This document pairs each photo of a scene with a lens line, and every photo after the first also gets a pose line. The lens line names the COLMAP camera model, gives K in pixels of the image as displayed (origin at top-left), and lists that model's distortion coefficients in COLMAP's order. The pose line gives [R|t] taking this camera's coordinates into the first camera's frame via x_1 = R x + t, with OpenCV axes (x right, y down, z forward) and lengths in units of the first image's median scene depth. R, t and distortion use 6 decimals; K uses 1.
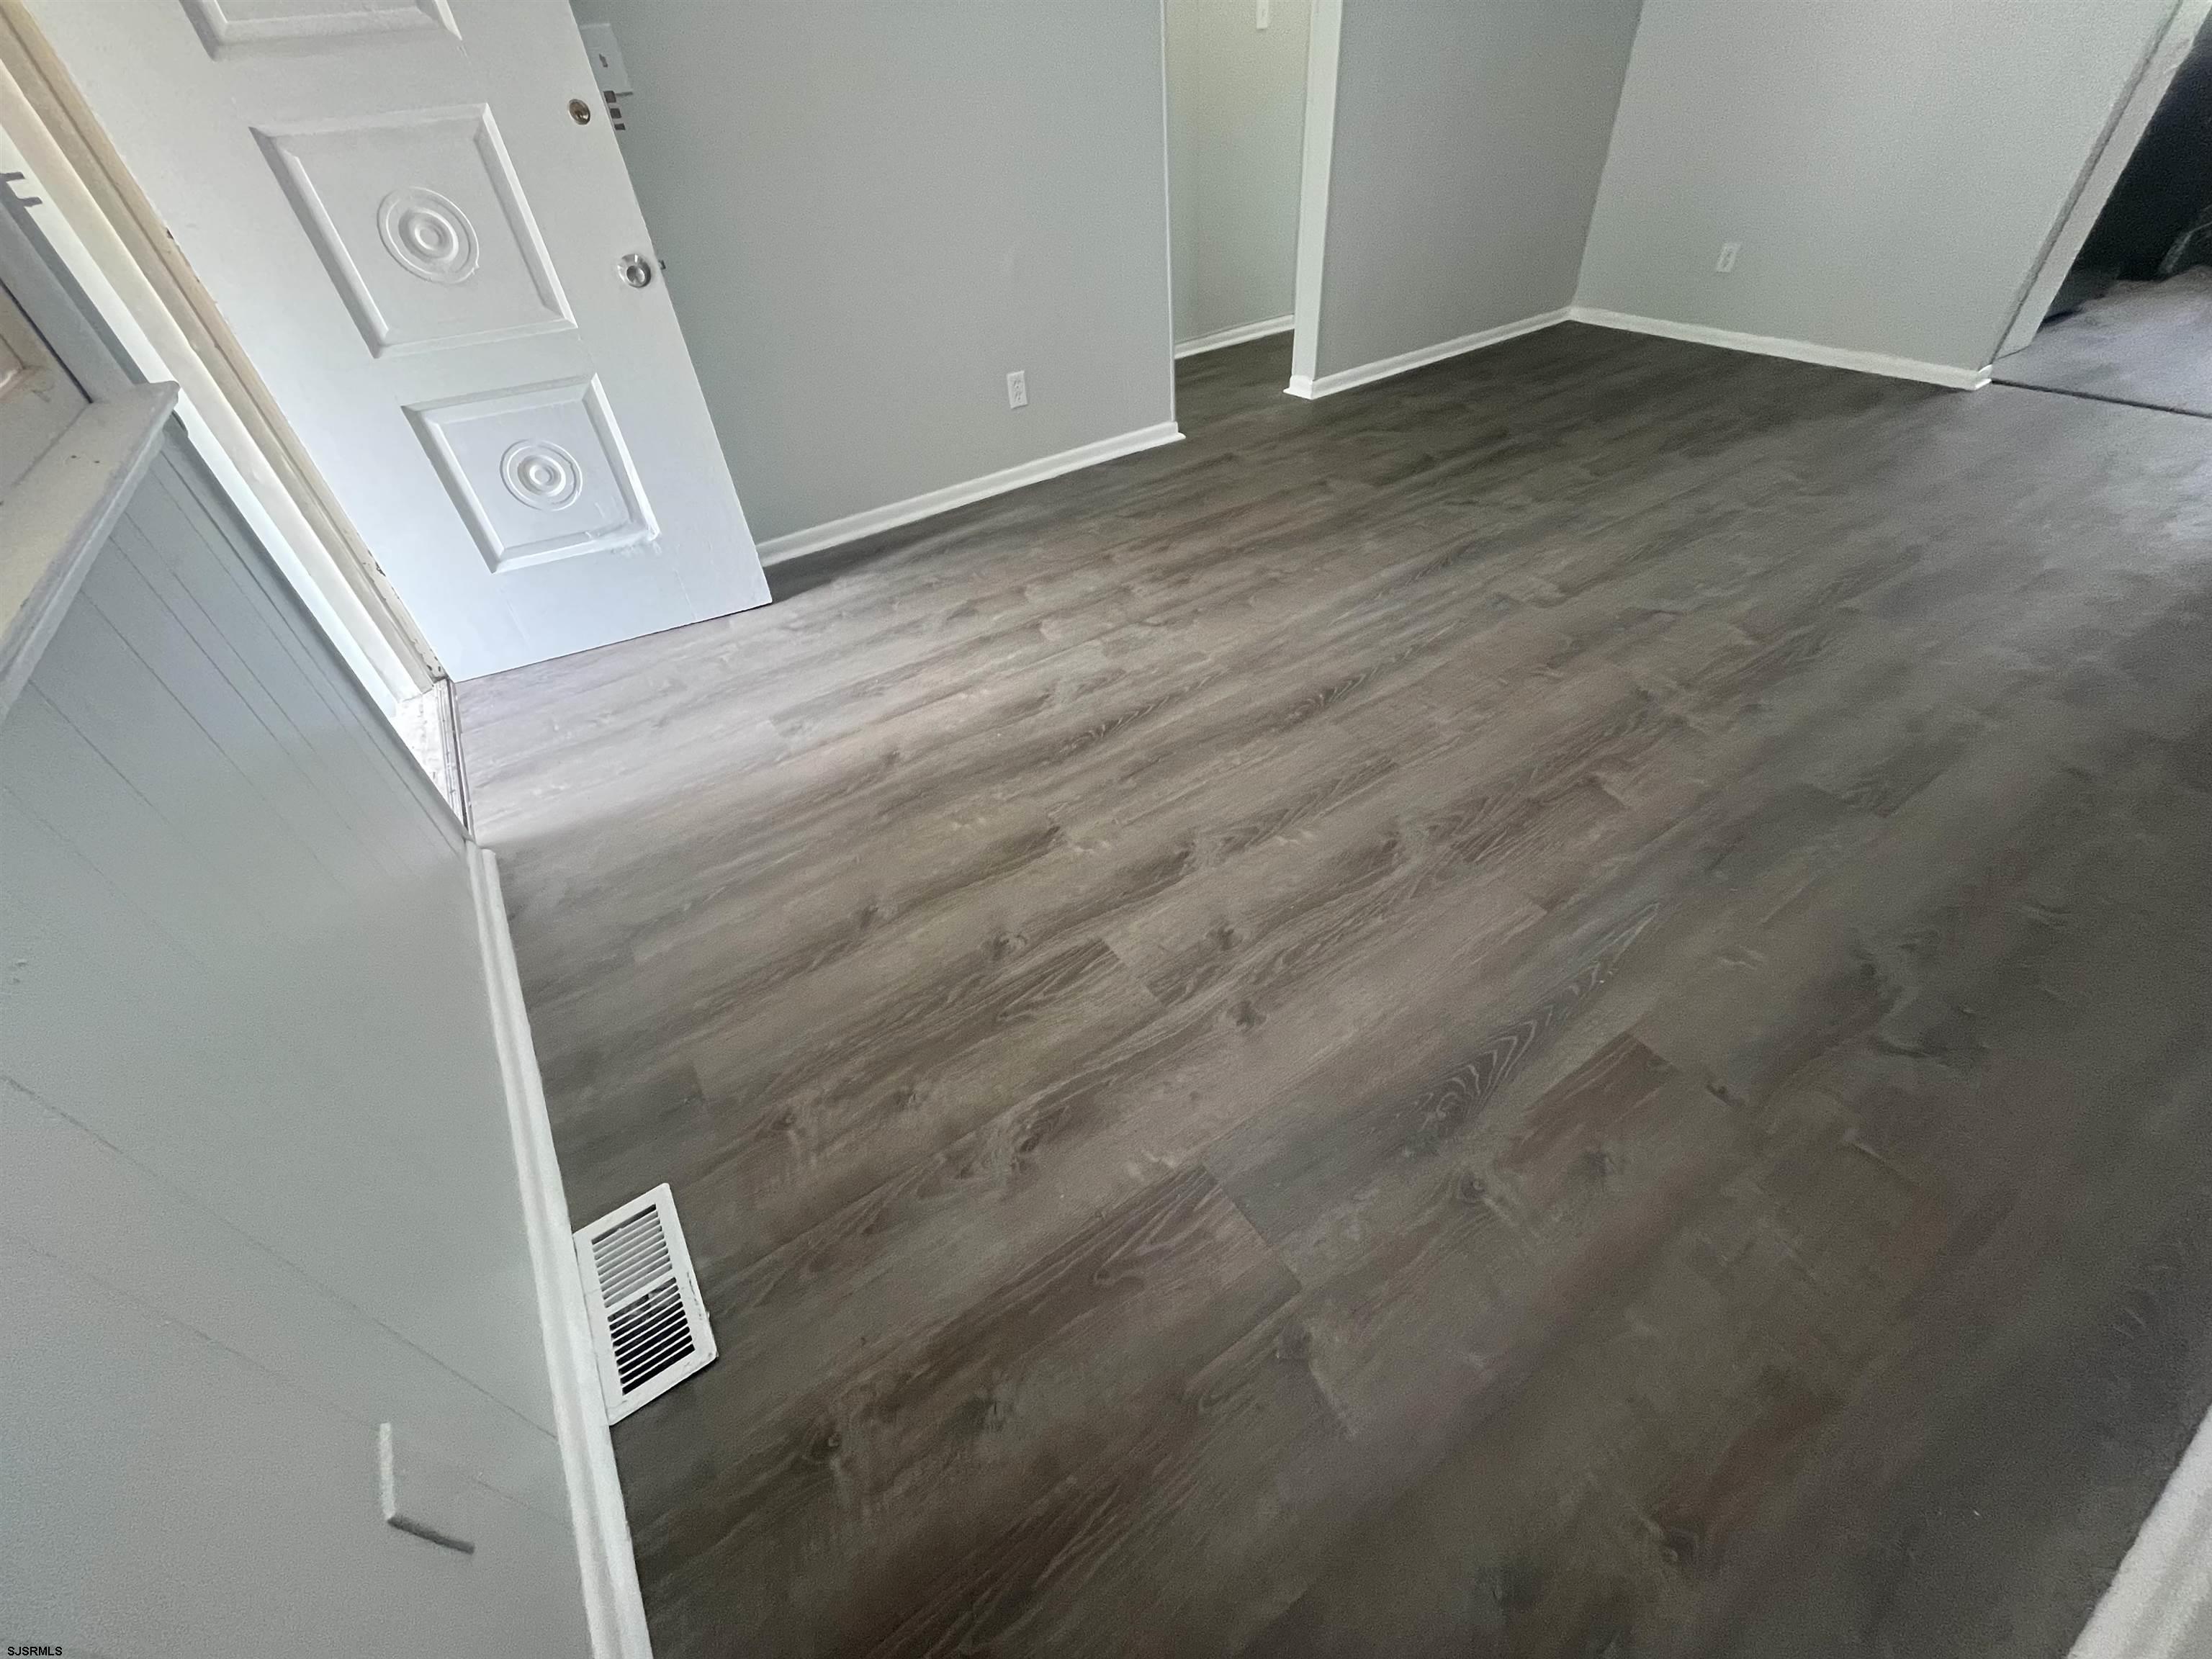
lens RADIAL K [[902.4, 0, 1102.8], [0, 902.4, 823.3], [0, 0, 1]] dist [-0.002462, 0.000093]
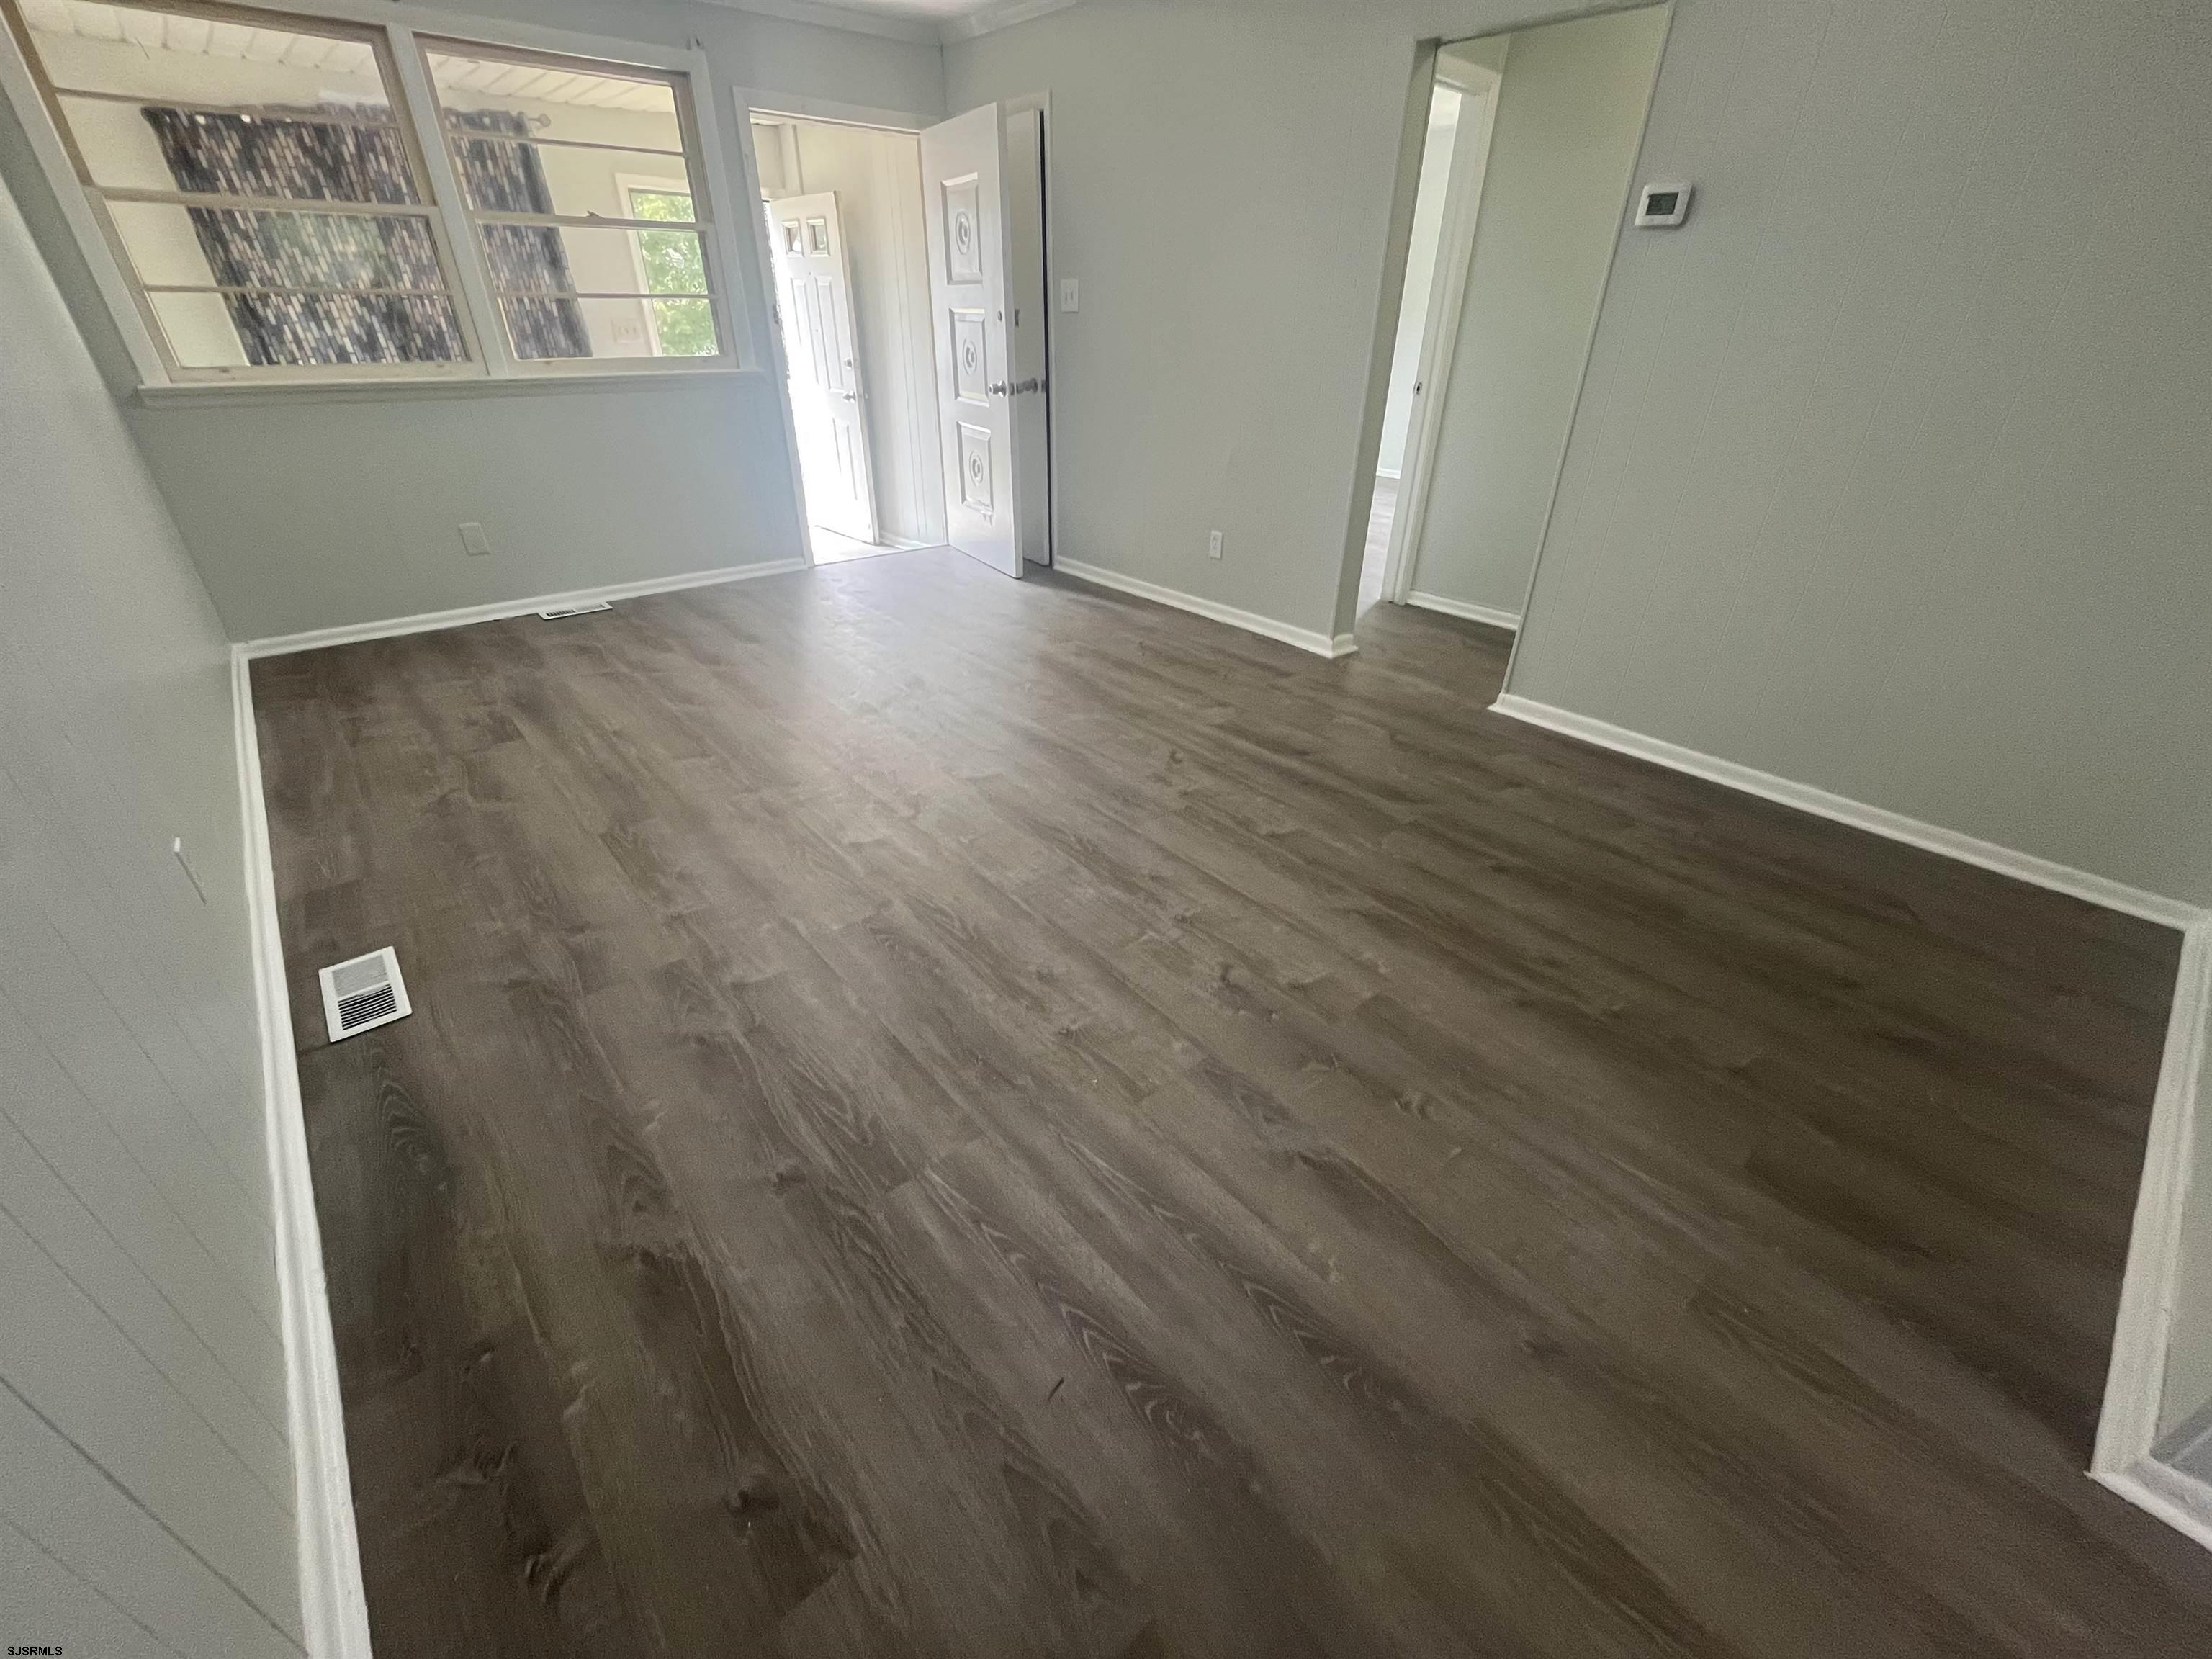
lens RADIAL K [[902.4, 0, 1102.8], [0, 902.4, 823.1], [0, 0, 1]] dist [-0.002462, 0.000093]
pose [[0.126955, 0.554240, -0.822618, 1.580021], [-0.664219, 0.663435, 0.344482, -0.763343], [0.736679, 0.502665, 0.452363, 0.700984]]
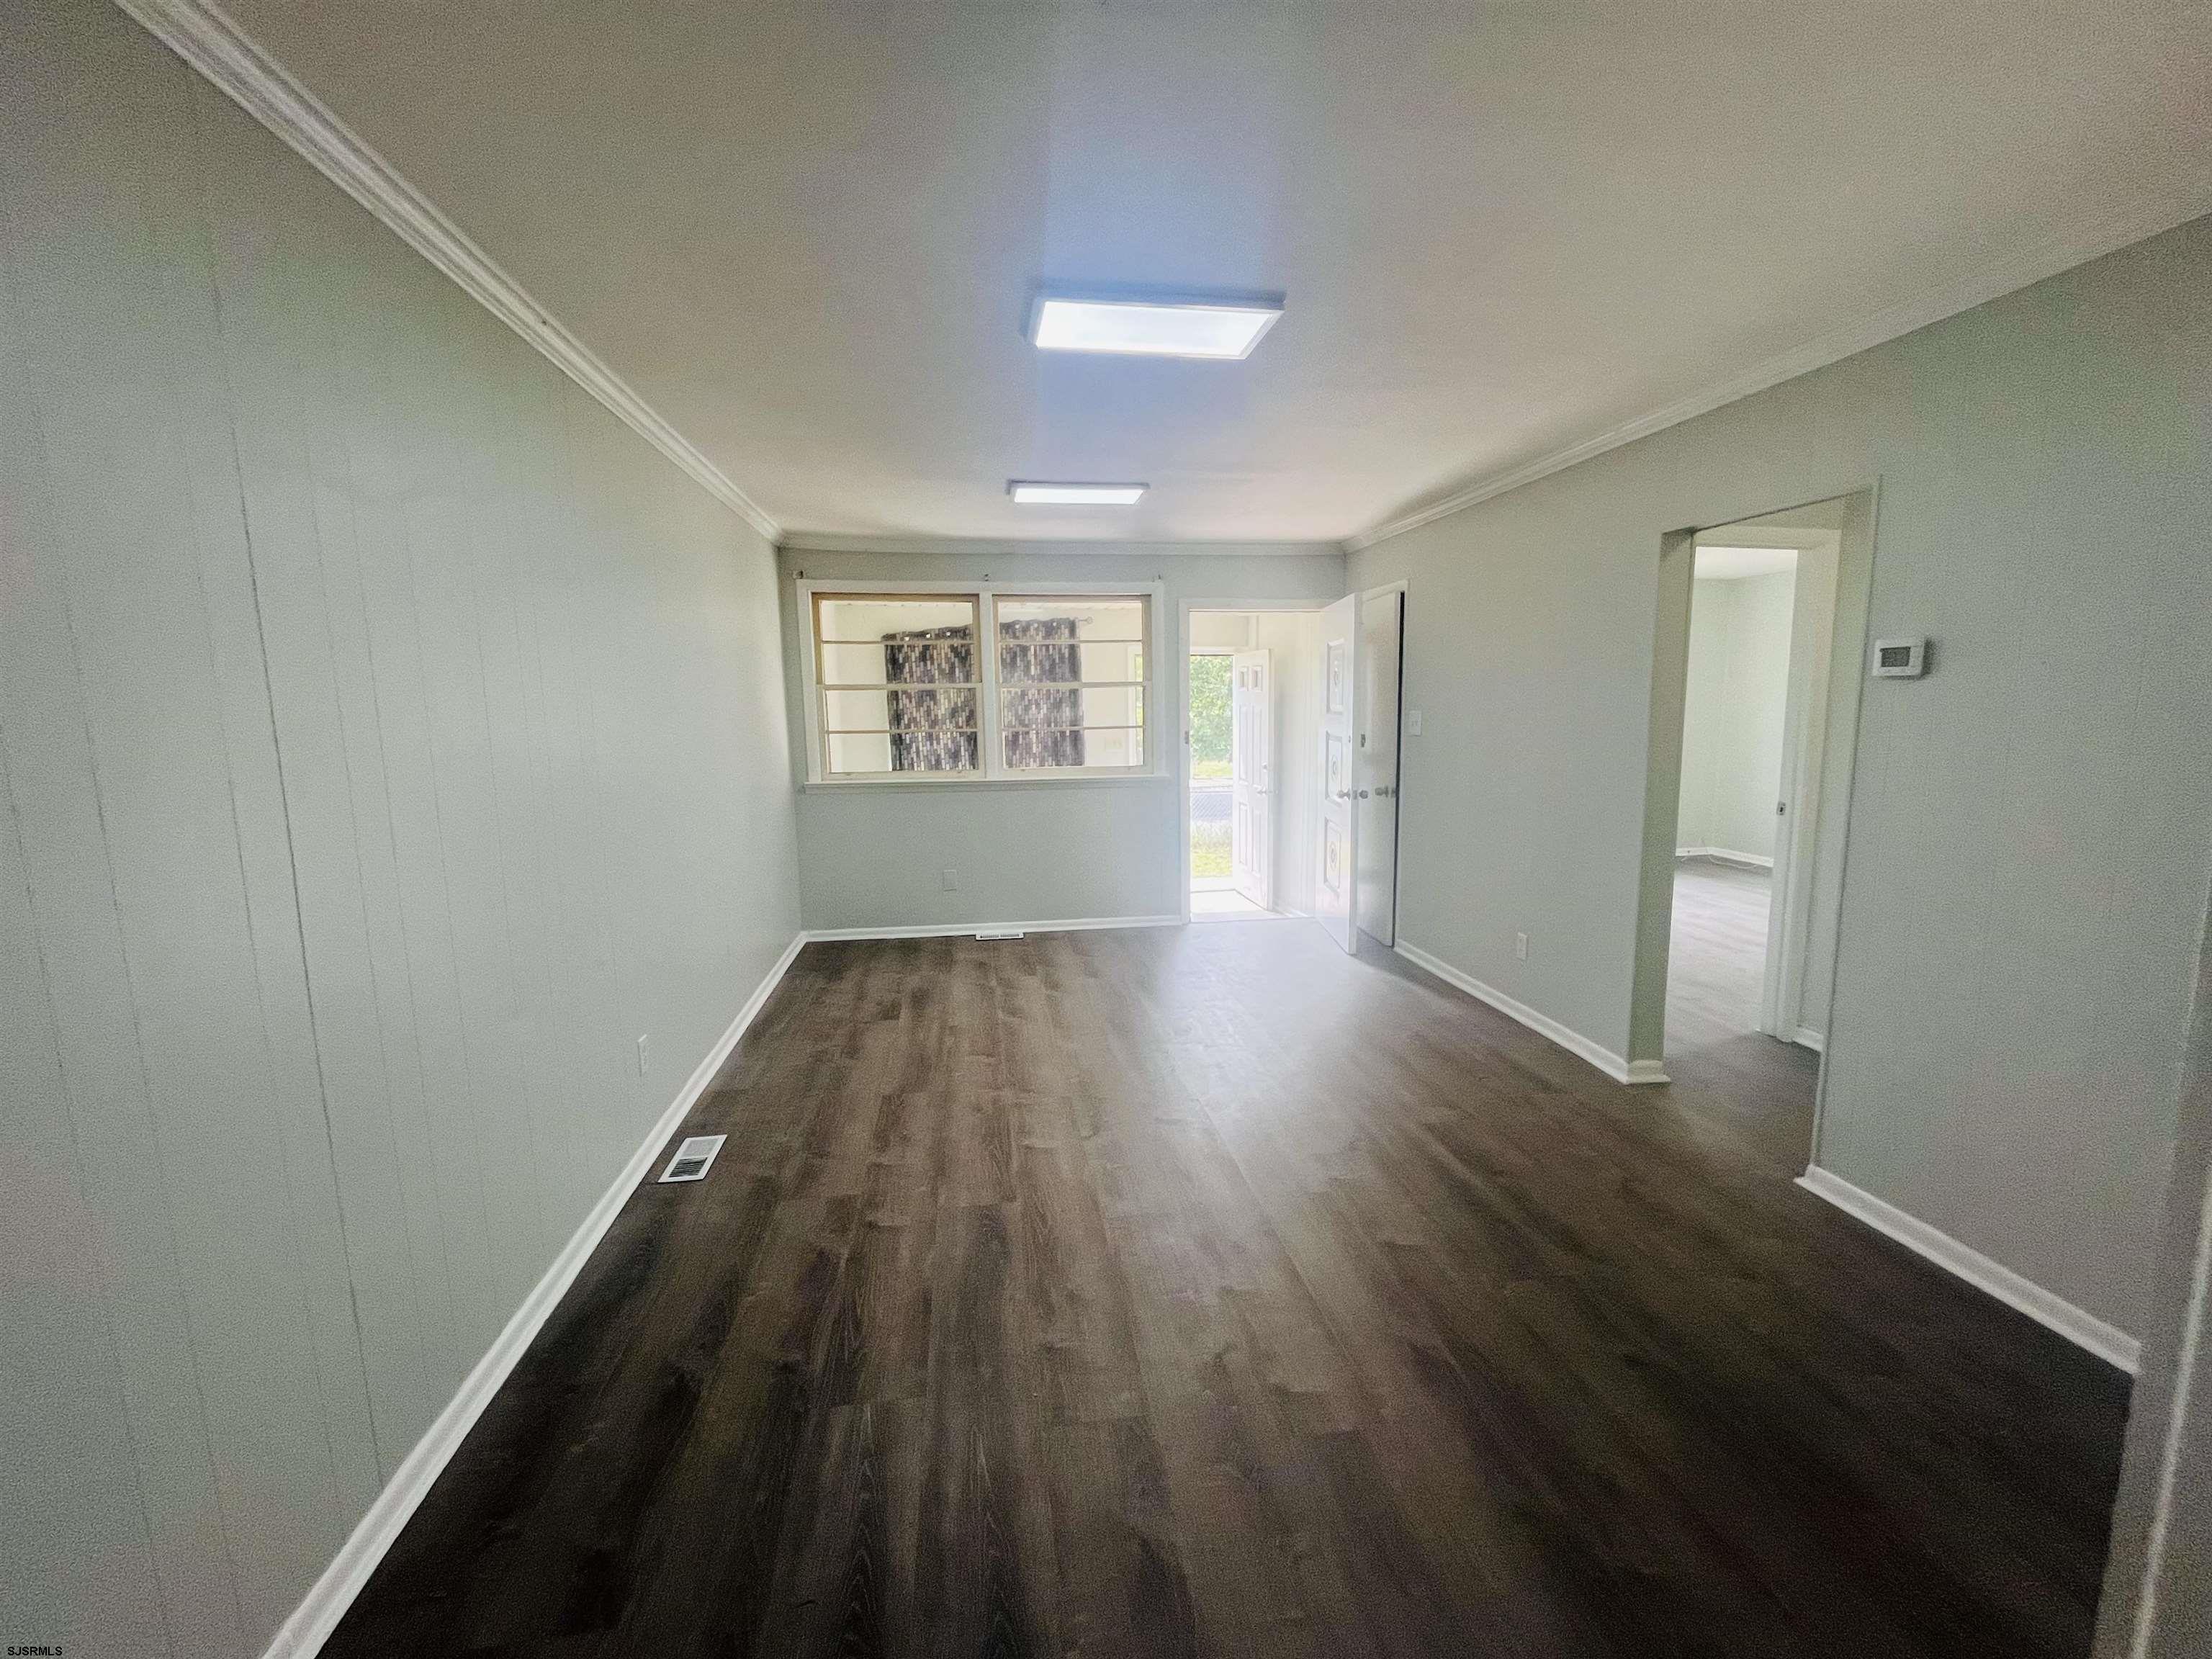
lens RADIAL K [[902.4, 0, 1101.8], [0, 902.4, 820.6], [0, 0, 1]] dist [-0.002462, 0.000093]
pose [[-0.422050, 0.191657, -0.886082, 1.690784], [-0.559178, 0.714292, 0.420841, -1.113240], [0.713578, 0.673093, -0.194297, 0.982137]]
